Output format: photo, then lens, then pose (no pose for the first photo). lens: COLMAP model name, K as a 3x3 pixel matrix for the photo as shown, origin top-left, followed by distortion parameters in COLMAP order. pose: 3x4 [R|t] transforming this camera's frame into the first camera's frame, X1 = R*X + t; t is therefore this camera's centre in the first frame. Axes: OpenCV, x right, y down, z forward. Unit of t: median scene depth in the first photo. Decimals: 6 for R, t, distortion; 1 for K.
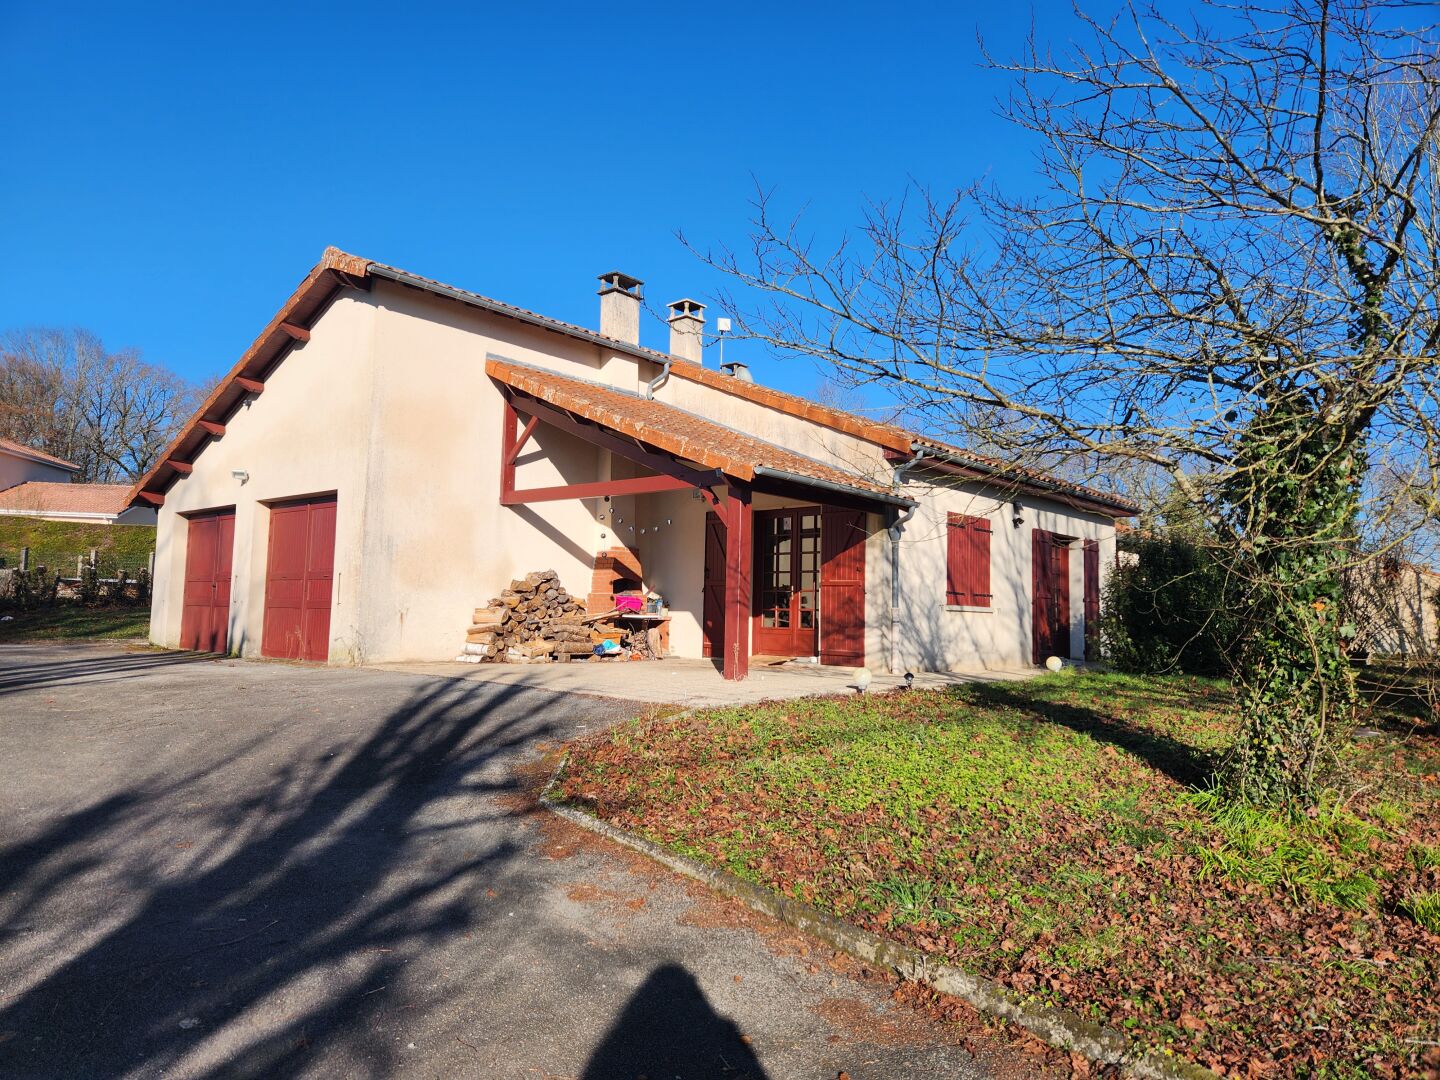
lens RADIAL K [[967.4, 0, 715.8], [0, 967.4, 532.9], [0, 0, 1]] dist [0.057826, -0.009077]
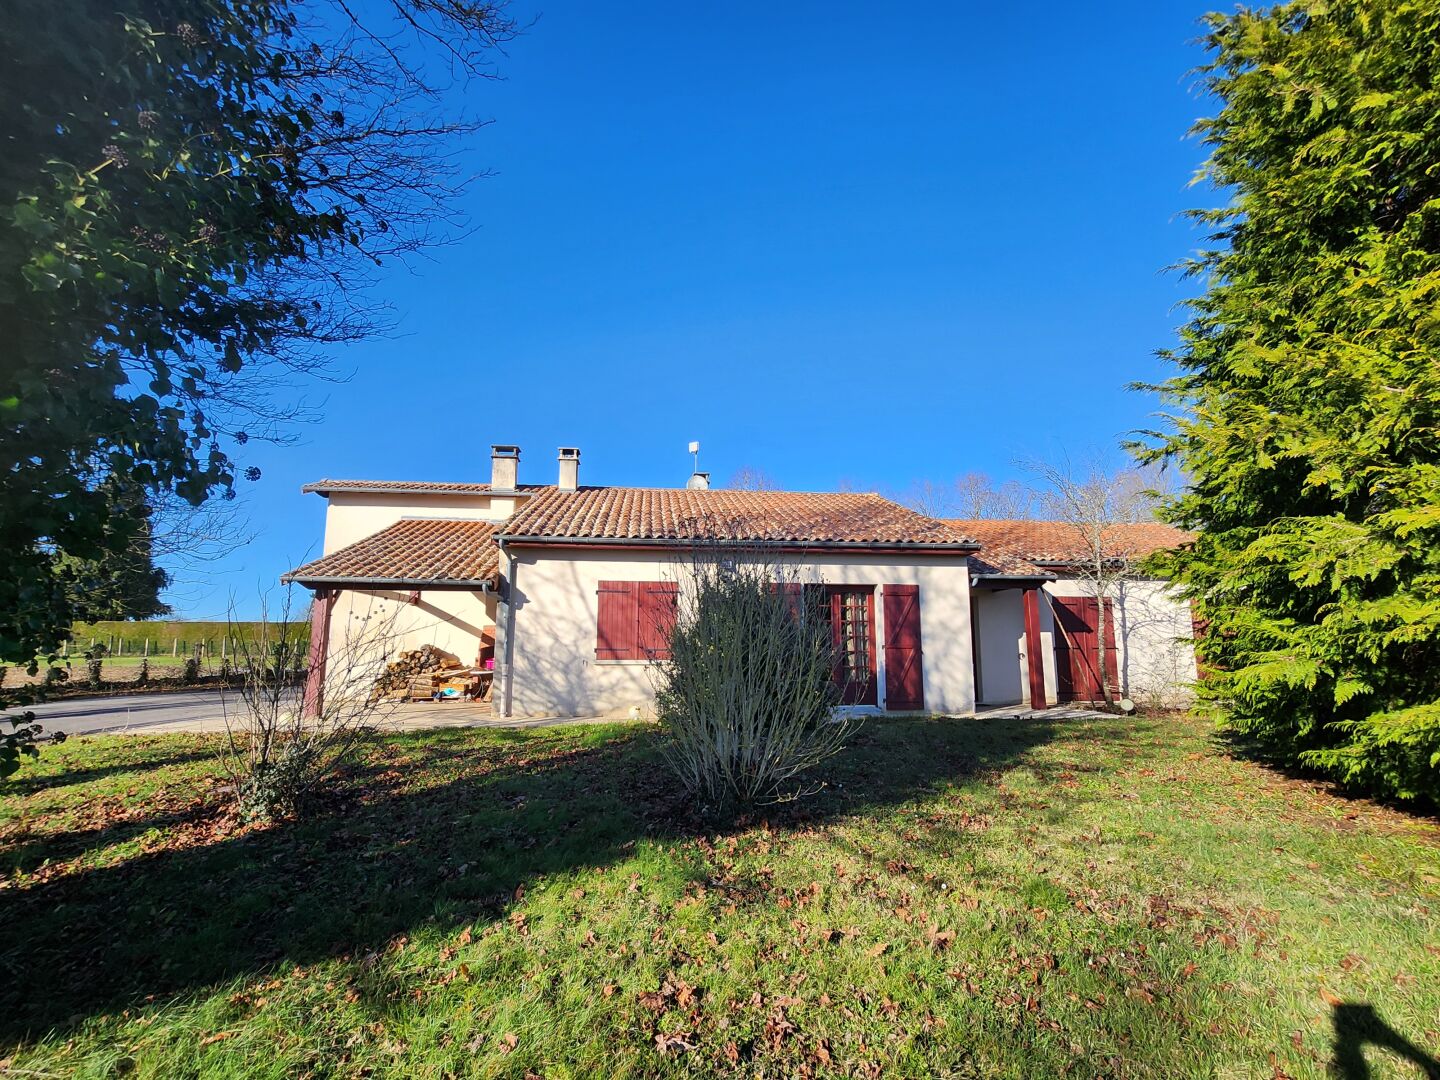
lens RADIAL K [[671.7, 0, 715.6], [0, 671.7, 539.4], [0, 0, 1]] dist [-0.000192, 0.000009]
pose [[0.734940, -0.140802, -0.663354, 0.906070], [0.075830, 0.989136, -0.125939, 0.042773], [0.673879, 0.042256, 0.737632, 0.484795]]
